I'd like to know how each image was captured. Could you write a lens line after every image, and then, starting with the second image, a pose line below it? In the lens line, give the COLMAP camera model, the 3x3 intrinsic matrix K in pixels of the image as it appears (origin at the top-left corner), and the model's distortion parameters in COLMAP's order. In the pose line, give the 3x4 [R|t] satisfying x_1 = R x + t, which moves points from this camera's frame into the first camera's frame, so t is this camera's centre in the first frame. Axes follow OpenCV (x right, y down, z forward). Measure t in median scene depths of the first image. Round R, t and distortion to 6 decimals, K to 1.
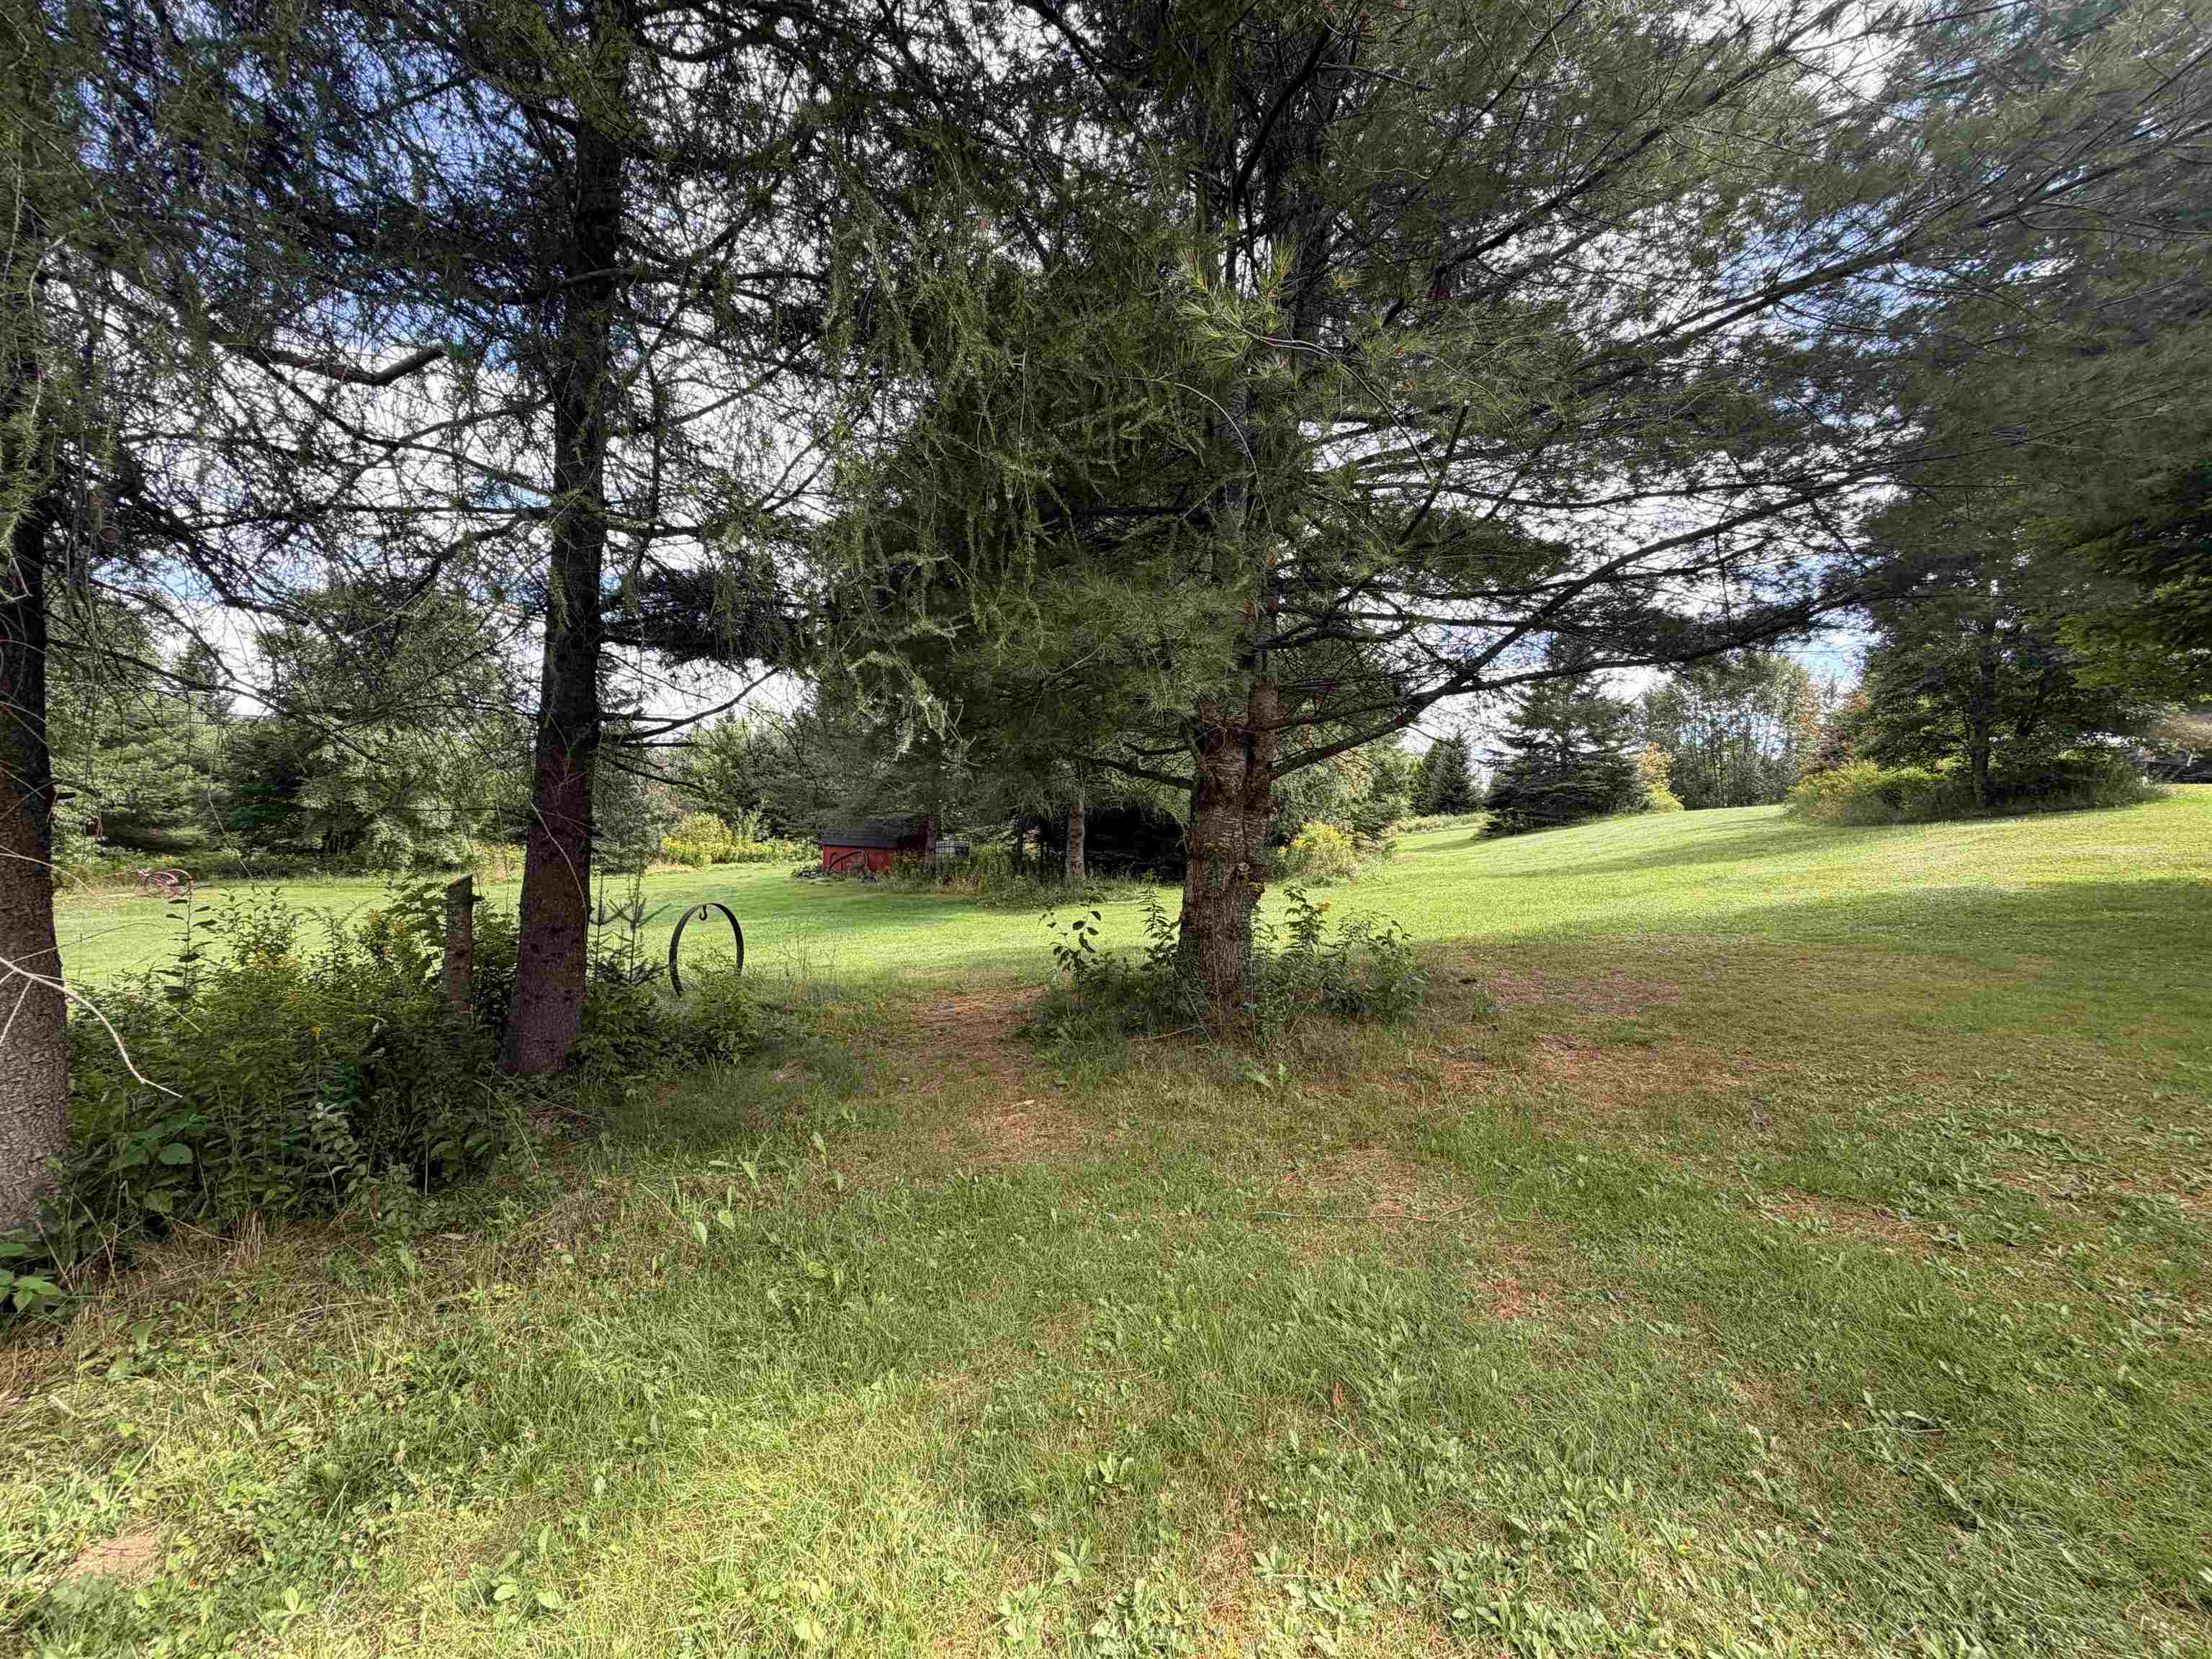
lens RADIAL K [[880.6, 0, 1111.3], [0, 880.6, 830.3], [0, 0, 1]] dist [-0.001069, 0.000491]
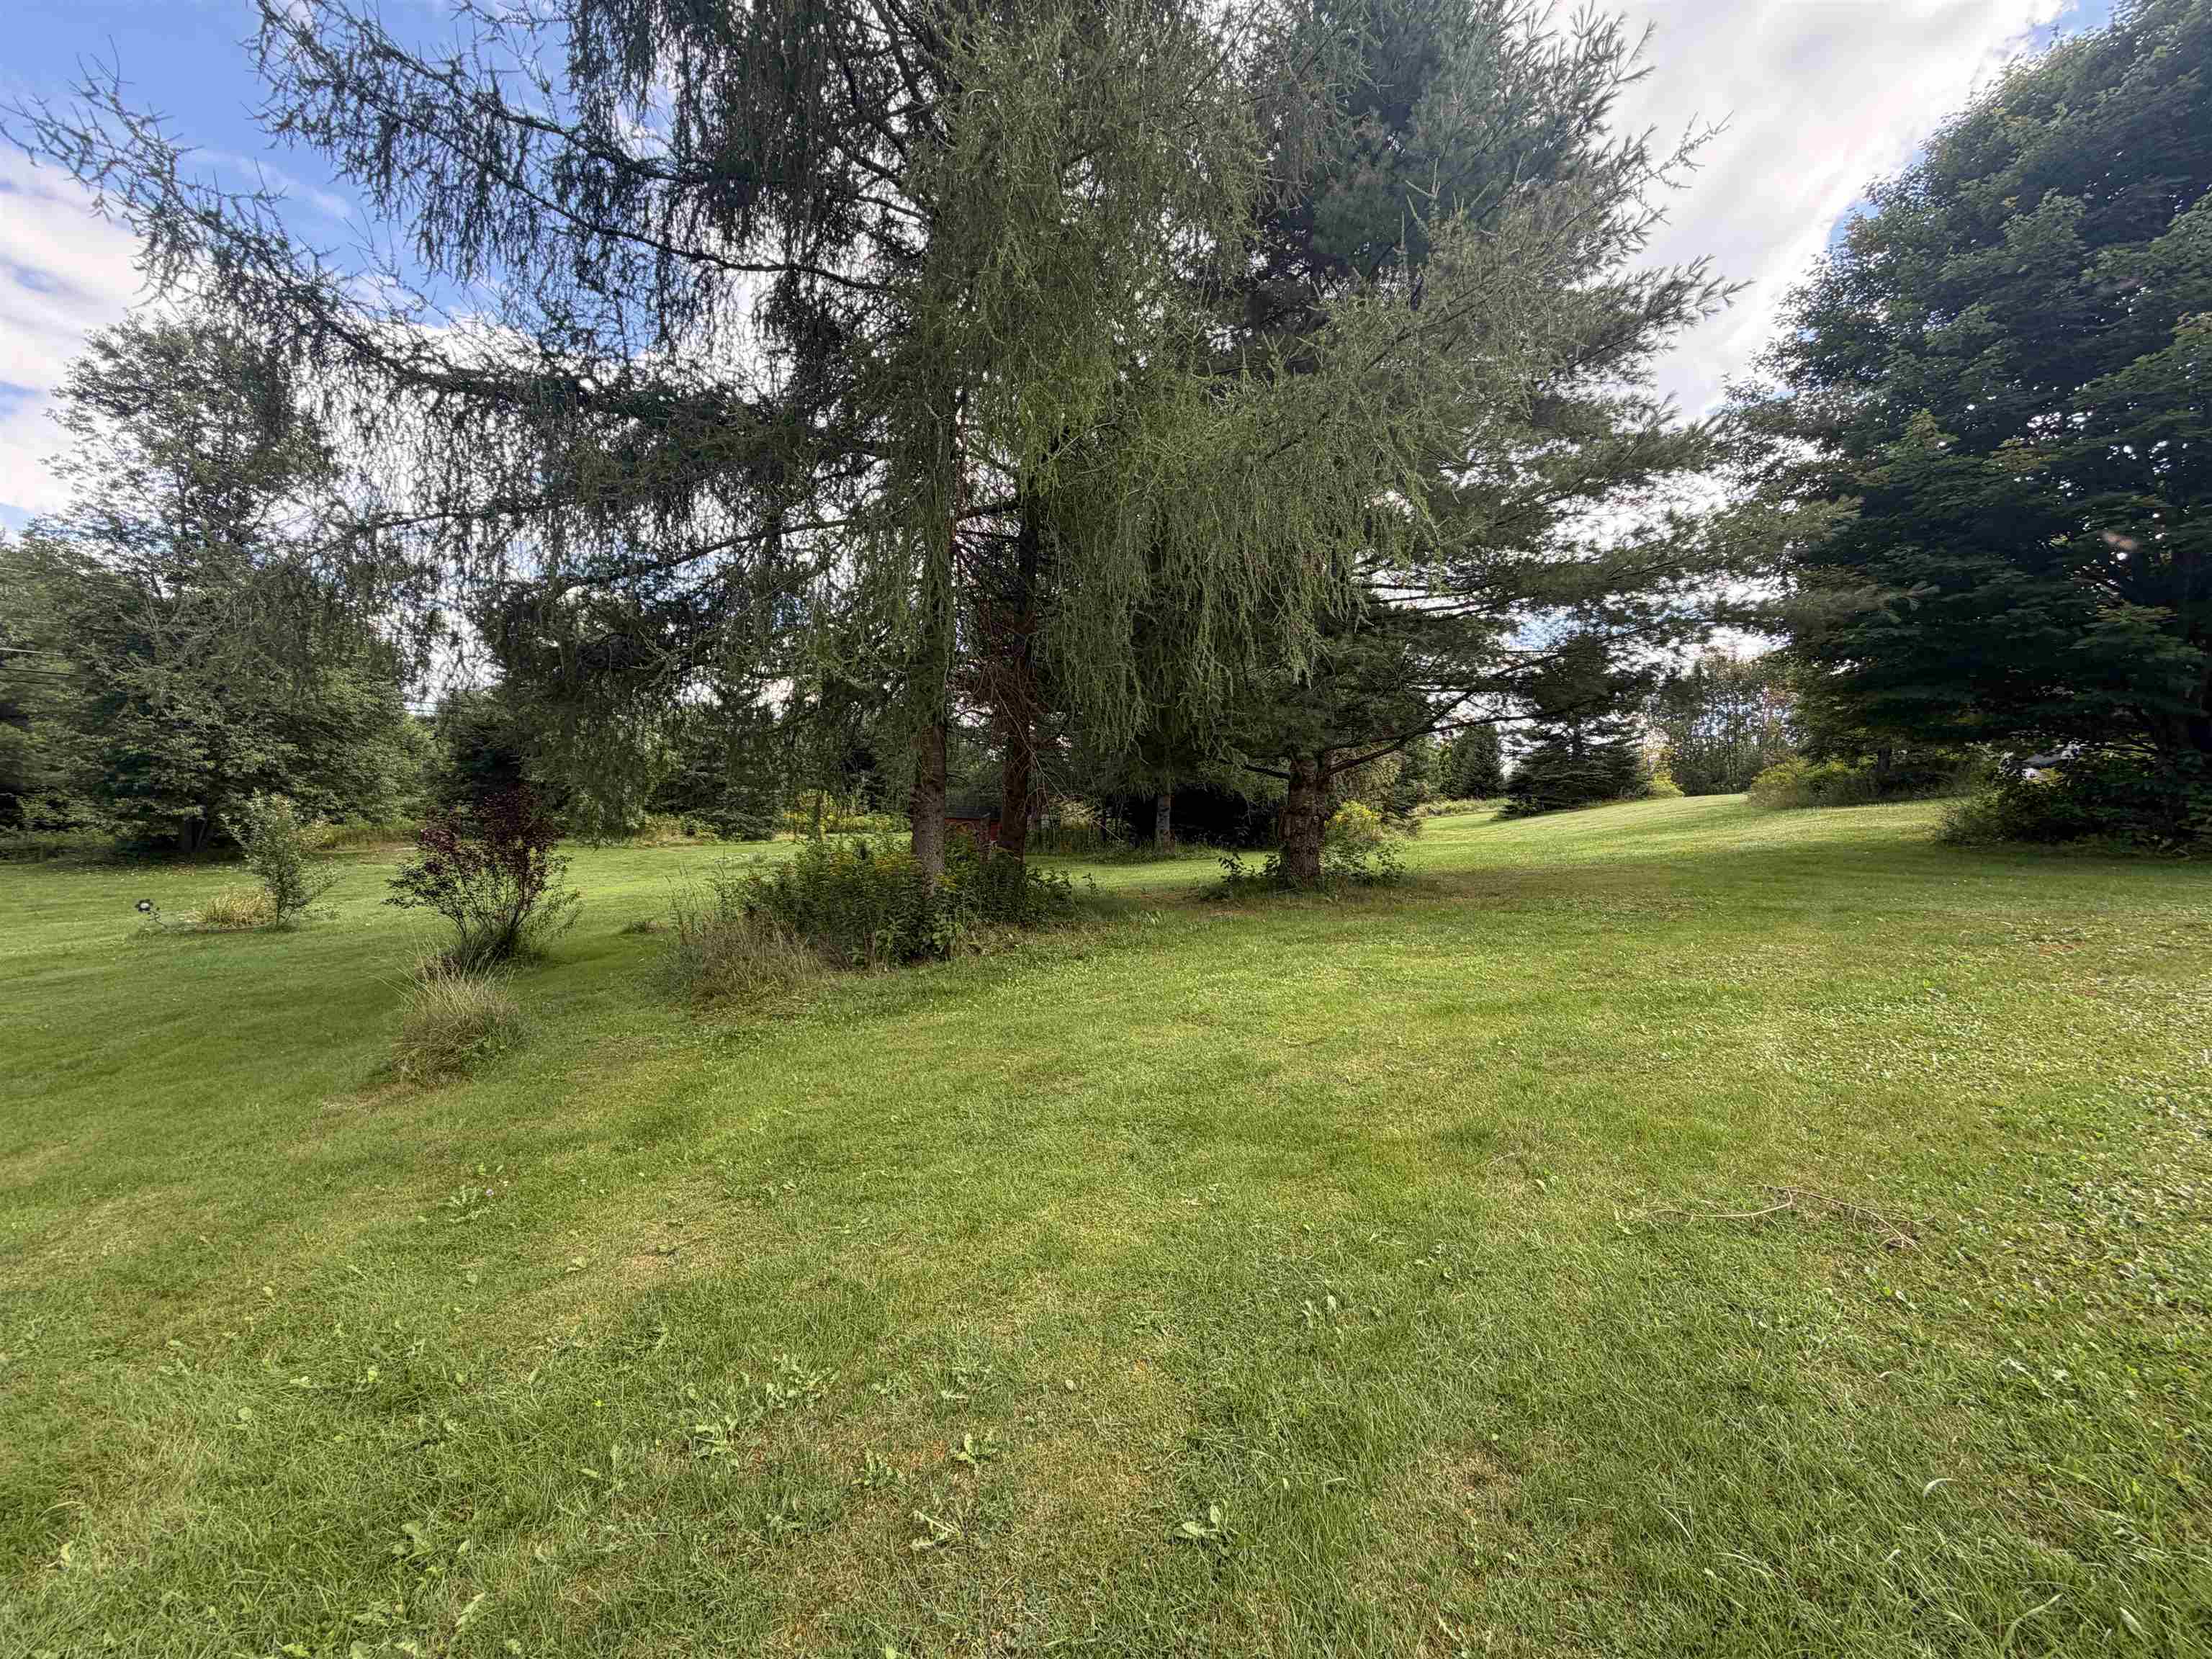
lens RADIAL K [[880.6, 0, 1105.9], [0, 880.6, 823.0], [0, 0, 1]] dist [-0.001069, 0.000491]
pose [[0.998983, 0.012808, -0.043241, -0.037624], [-0.012237, 0.999835, 0.013444, 0.004826], [0.043406, -0.012901, 0.998974, -0.159558]]
